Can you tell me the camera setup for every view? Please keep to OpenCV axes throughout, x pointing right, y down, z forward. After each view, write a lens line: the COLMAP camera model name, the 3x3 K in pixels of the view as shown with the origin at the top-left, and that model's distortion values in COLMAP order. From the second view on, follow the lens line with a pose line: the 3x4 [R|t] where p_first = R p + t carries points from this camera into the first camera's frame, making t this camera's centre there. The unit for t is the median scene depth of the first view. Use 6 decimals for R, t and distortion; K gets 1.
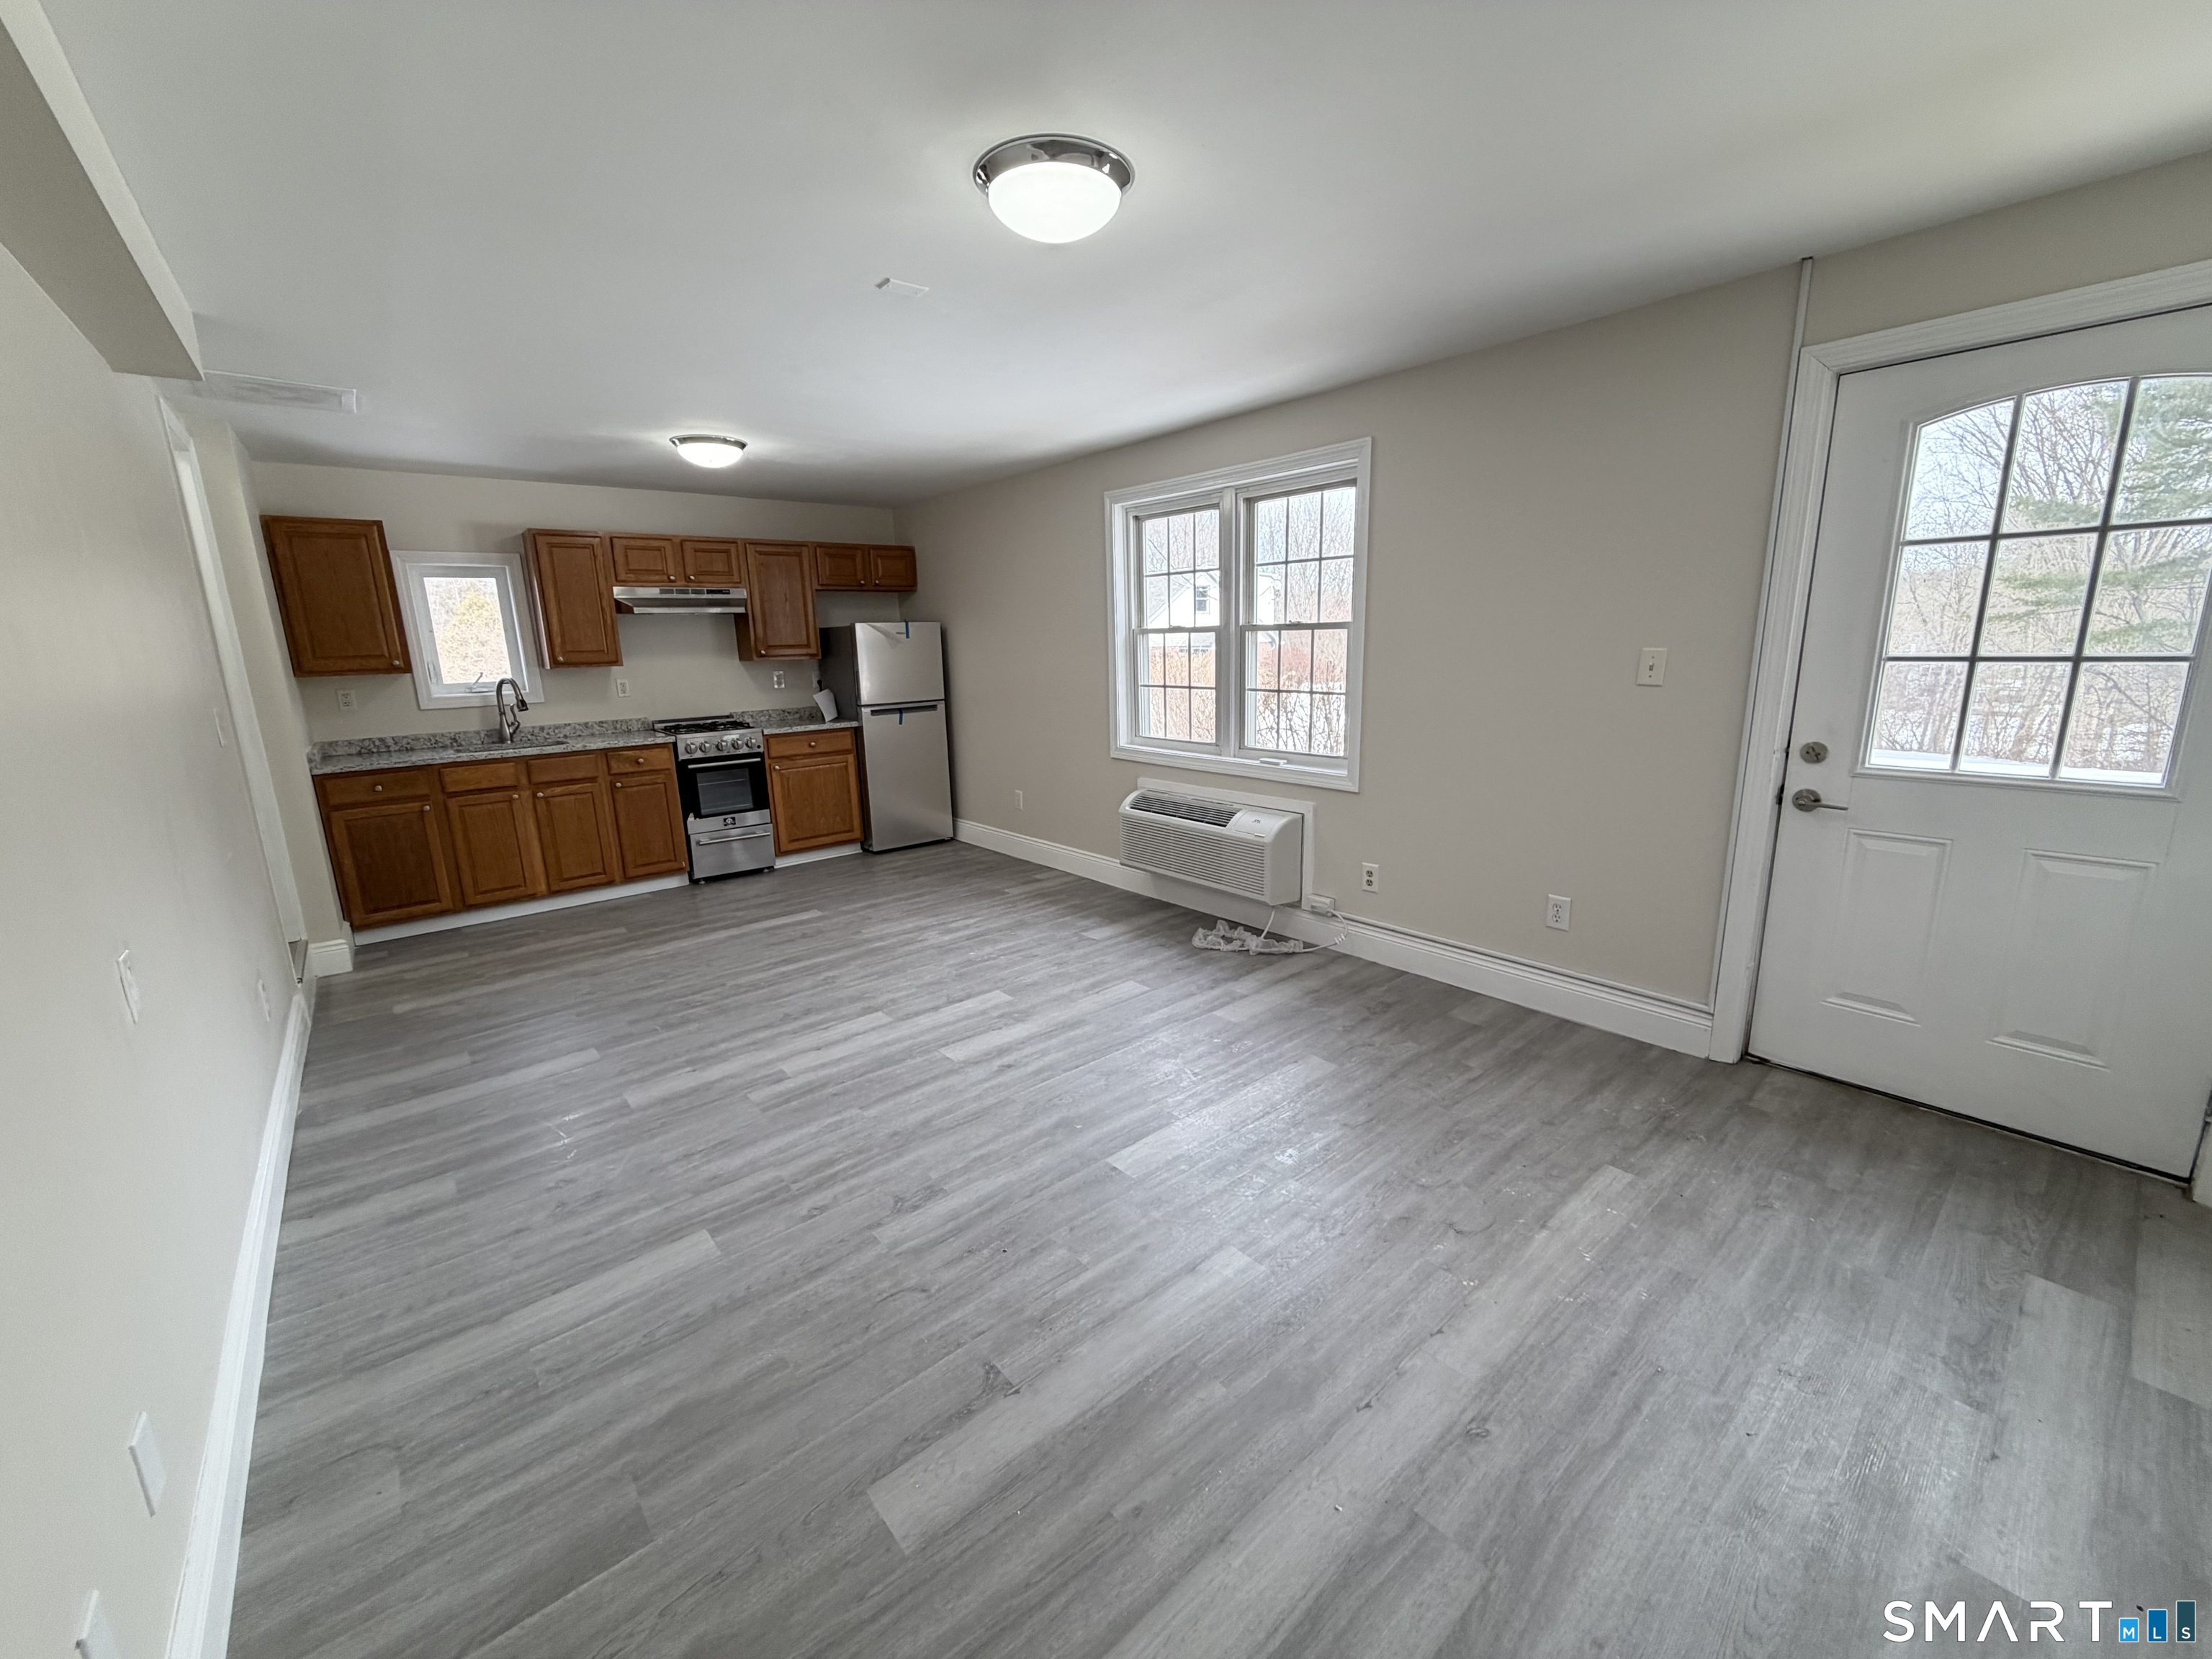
lens RADIAL K [[886.2, 0, 1095.7], [0, 886.2, 828.5], [0, 0, 1]] dist [0.001420, 0.000513]
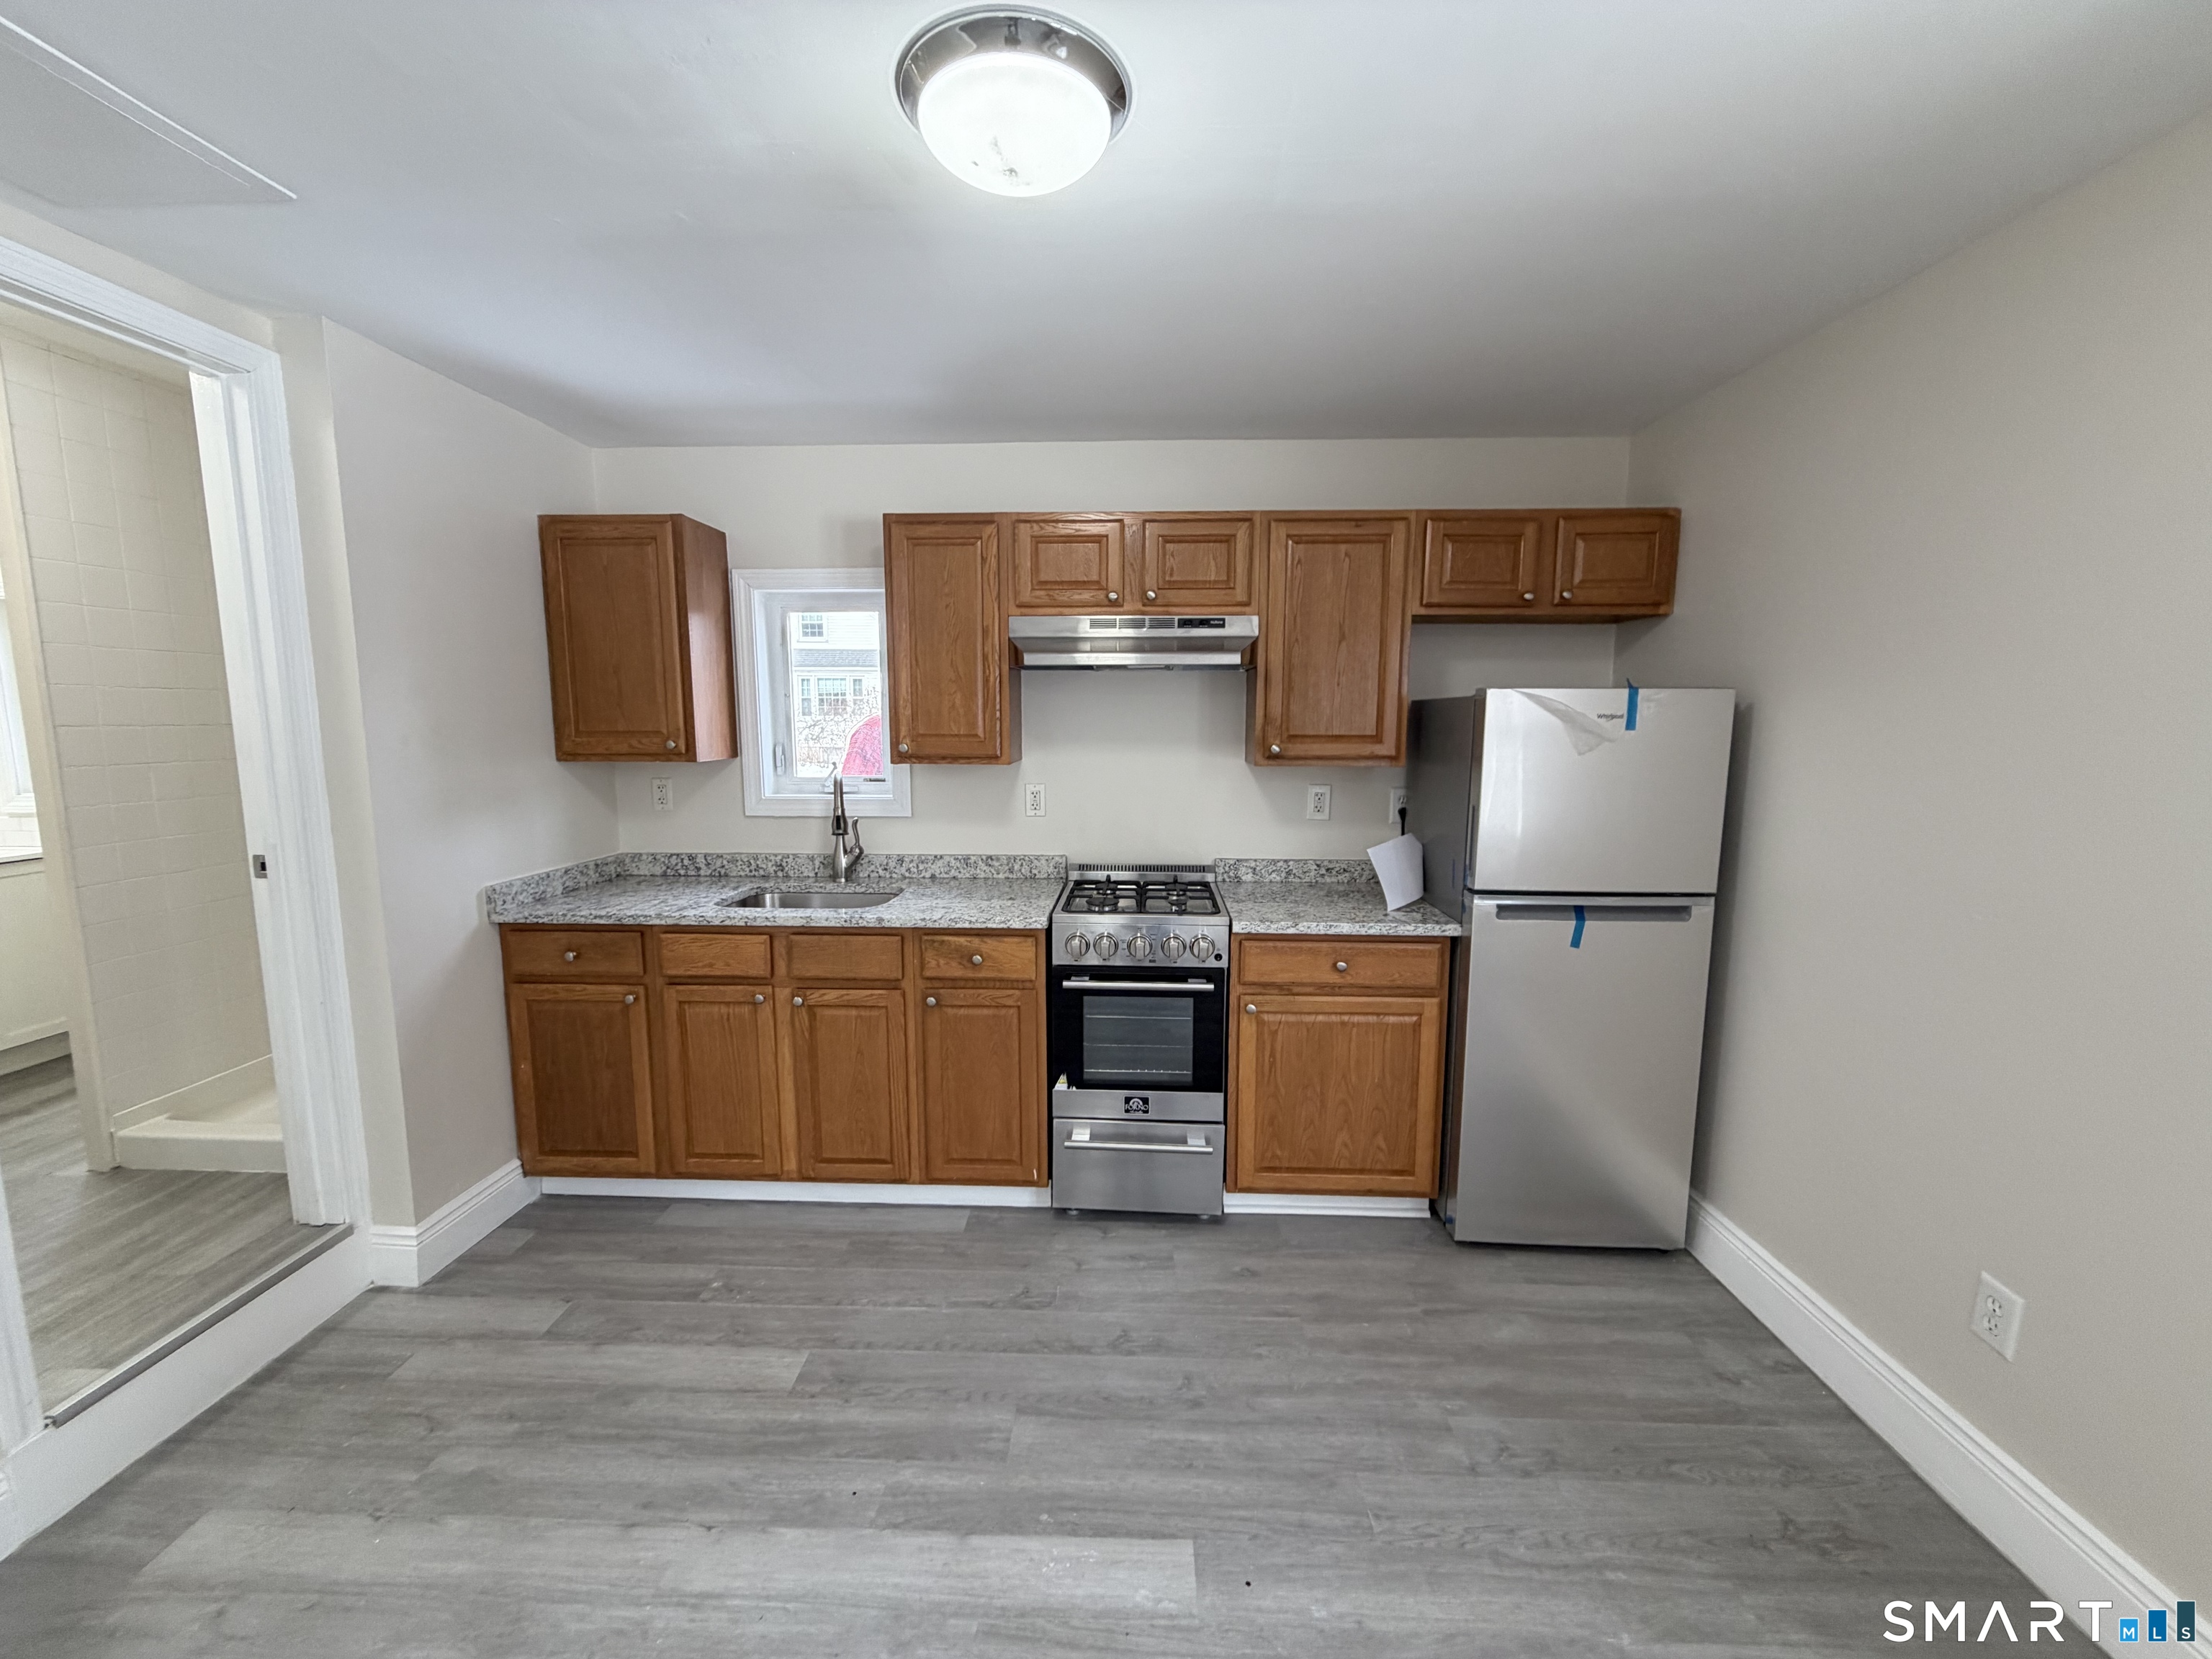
lens RADIAL K [[886.2, 0, 1095.7], [0, 886.2, 828.5], [0, 0, 1]] dist [0.001420, 0.000513]
pose [[0.745489, 0.111992, -0.657042, -0.177794], [-0.163491, 0.986392, -0.017371, -0.178778], [0.646155, 0.120371, 0.753654, 0.789694]]
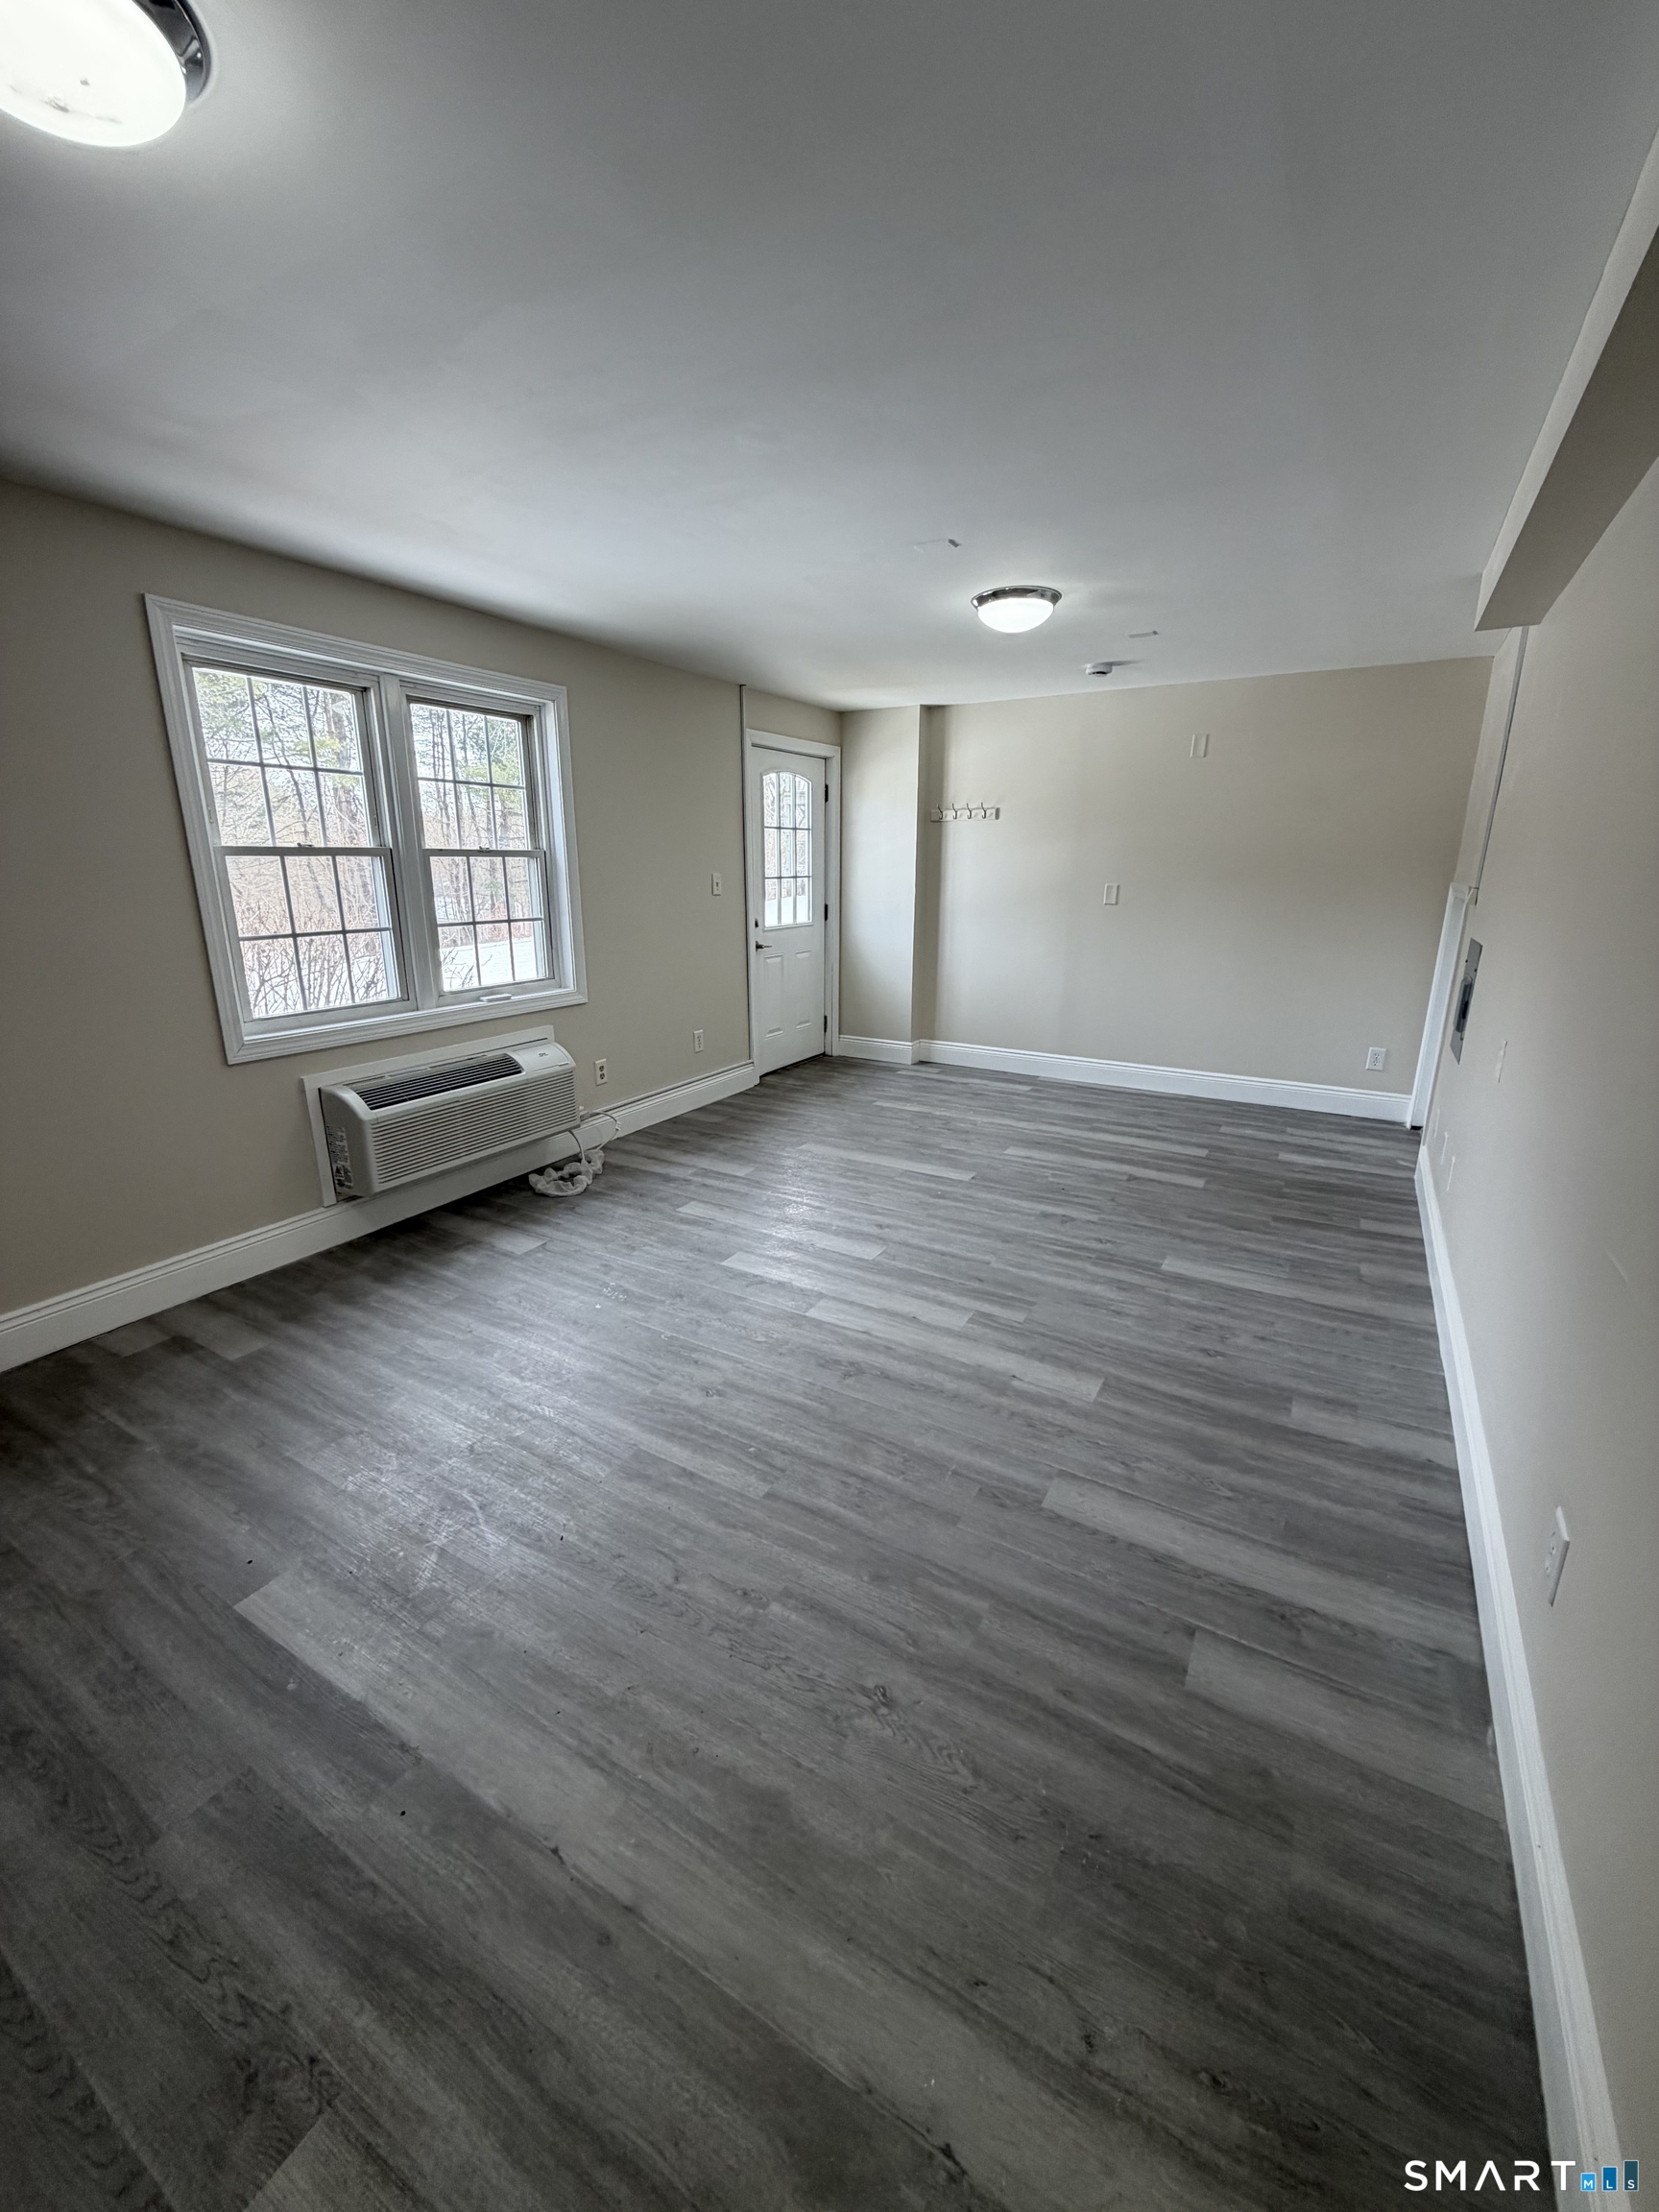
lens RADIAL K [[886.2, 0, 829.5], [0, 886.2, 1106.0], [0, 0, 1]] dist [0.001420, 0.000513]
pose [[-0.345274, -0.226582, 0.910739, -0.769907], [0.208319, 0.927707, 0.309780, -0.179068], [-0.915090, 0.296683, -0.273112, 0.924929]]
